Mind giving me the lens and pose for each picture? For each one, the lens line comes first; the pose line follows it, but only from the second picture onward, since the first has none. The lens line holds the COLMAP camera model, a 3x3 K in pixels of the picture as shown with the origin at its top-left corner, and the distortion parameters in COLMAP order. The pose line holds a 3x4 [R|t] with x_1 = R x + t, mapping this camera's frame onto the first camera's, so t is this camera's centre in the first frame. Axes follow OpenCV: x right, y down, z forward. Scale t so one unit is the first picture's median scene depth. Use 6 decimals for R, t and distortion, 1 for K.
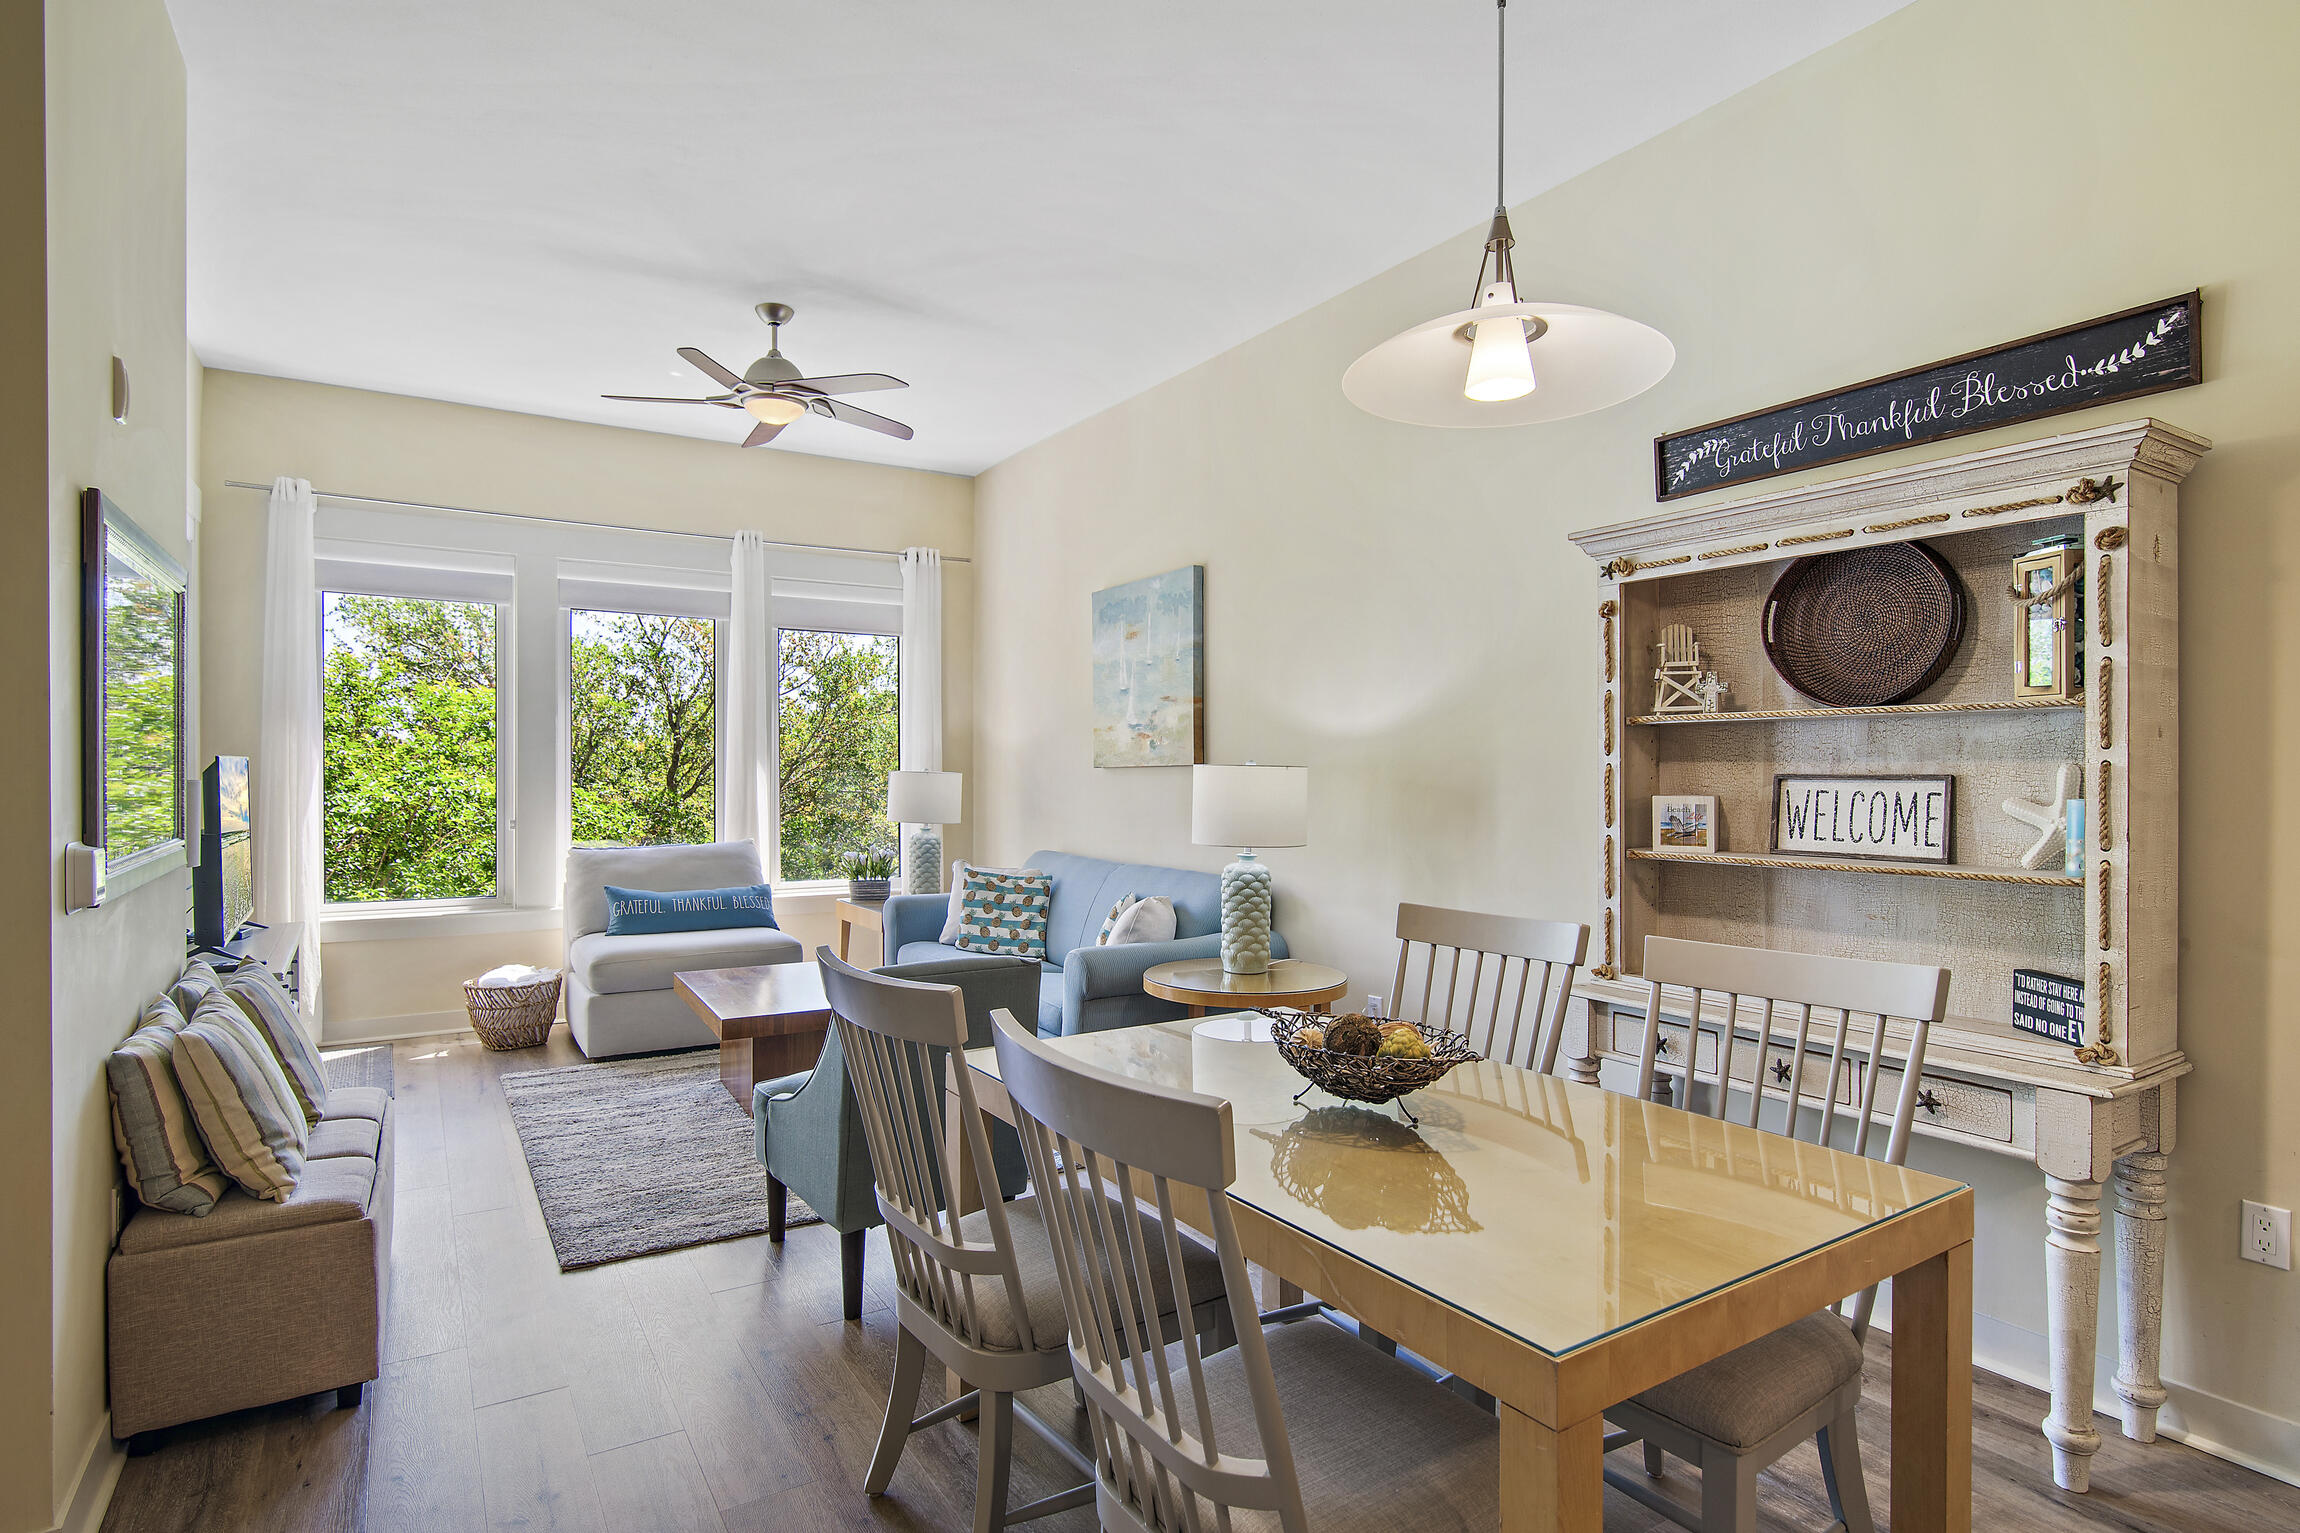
lens RADIAL K [[1170.0, 0, 1116.7], [0, 1170.0, 774.1], [0, 0, 1]] dist [-0.000597, -0.004759]
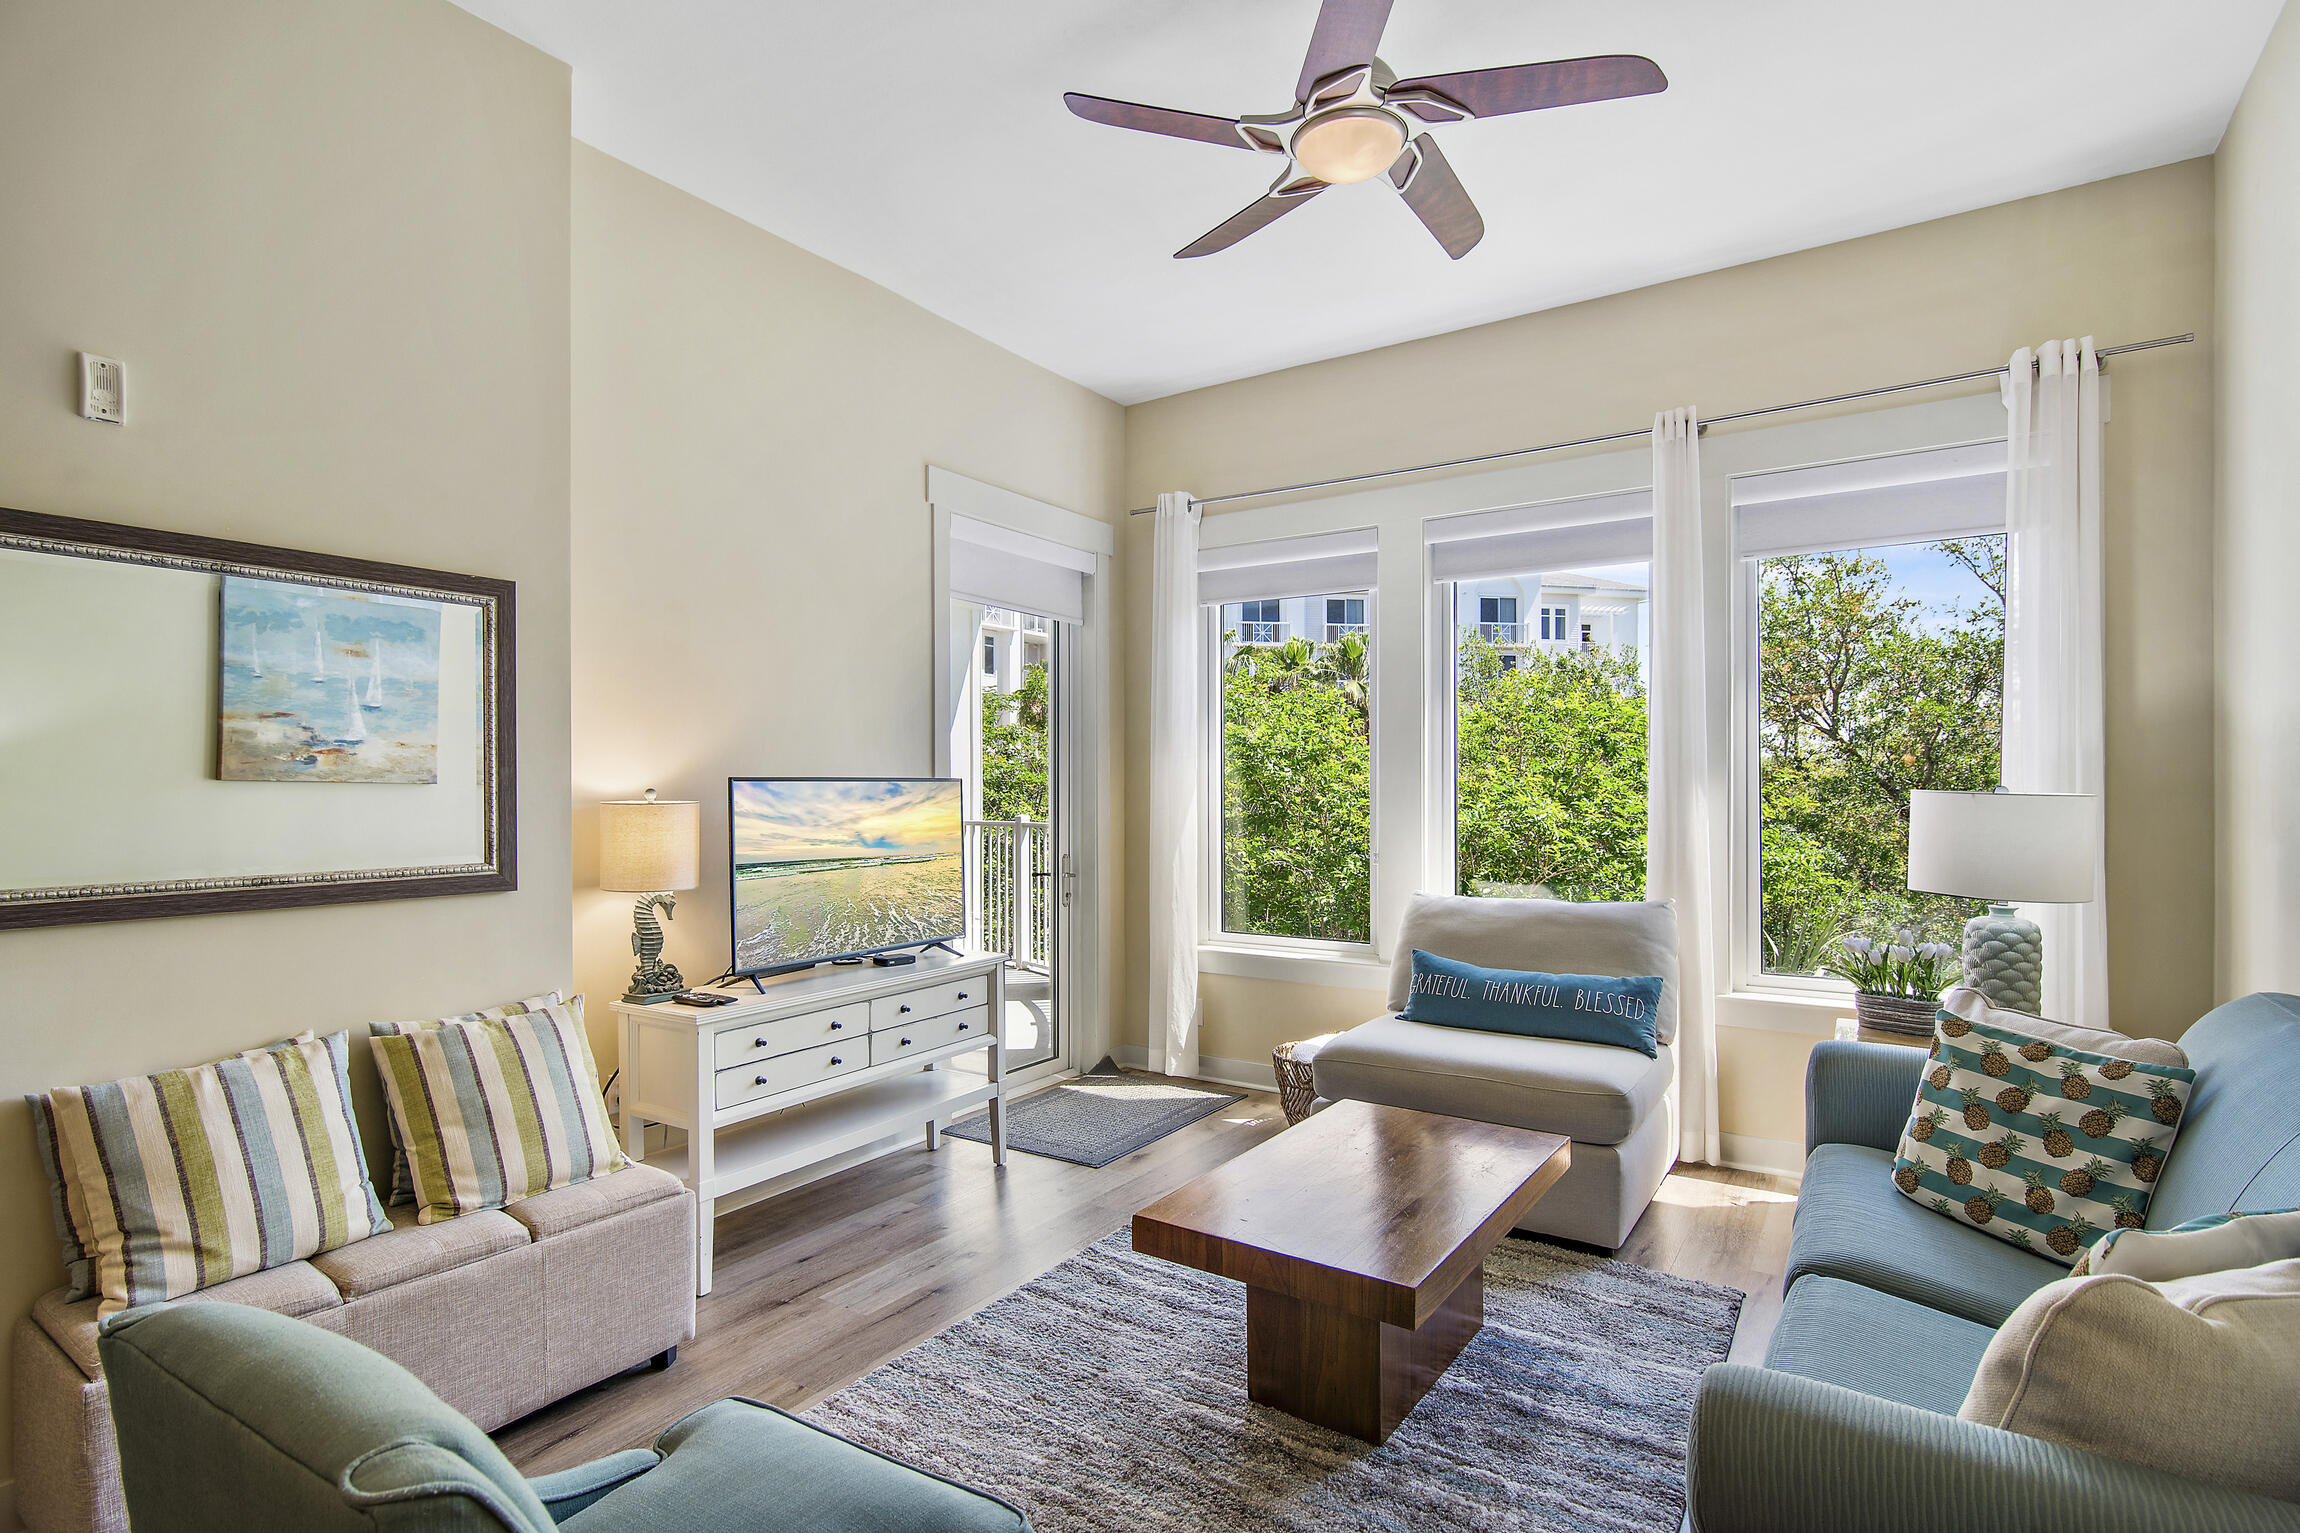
lens RADIAL K [[1123.7, 0, 1152.1], [0, 1123.7, 793.7], [0, 0, 1]] dist [-0.008451, 0.000202]
pose [[0.421956, -0.001452, -0.906615, 0.141173], [-0.000256, 0.999998, -0.001721, -0.000614], [0.906616, 0.000958, 0.421955, 0.612188]]
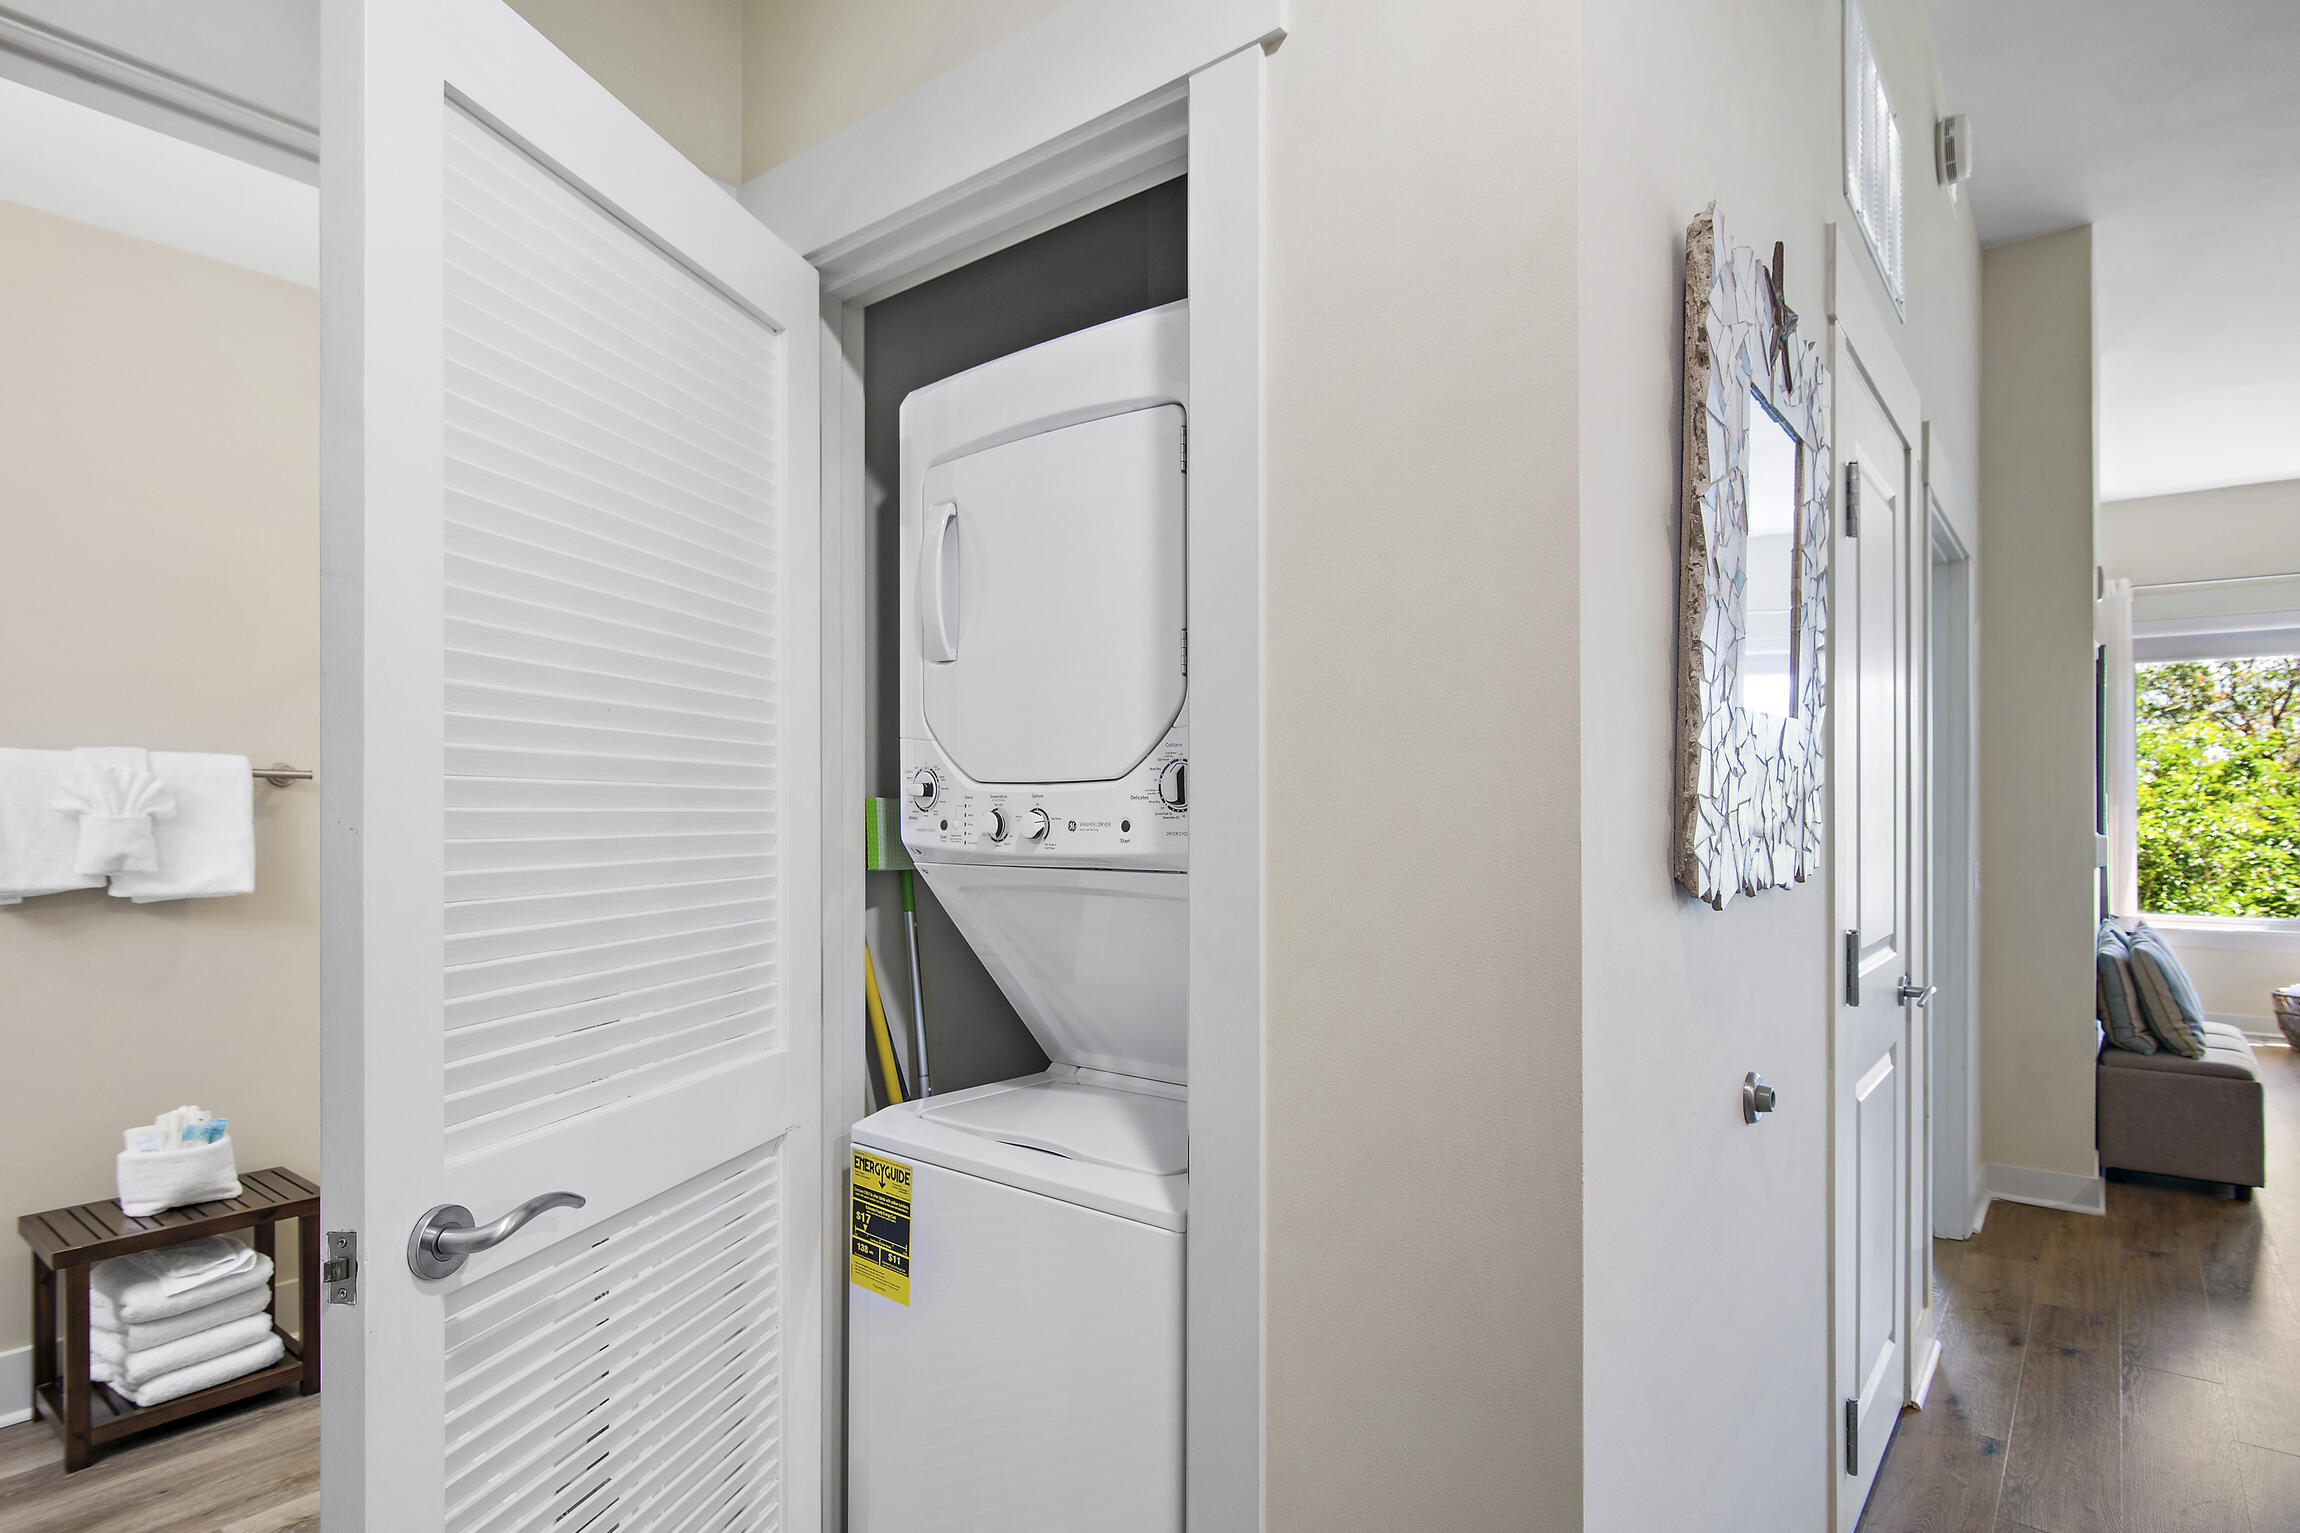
lens RADIAL K [[1170.0, 0, 1207.6], [0, 1170.0, 803.7], [0, 0, 1]] dist [-0.000597, -0.004759]
pose [[0.356777, -0.003106, -0.934184, 0.150174], [-0.008299, 0.999944, -0.006494, 0.013278], [0.934153, 0.010070, 0.356732, -0.415172]]
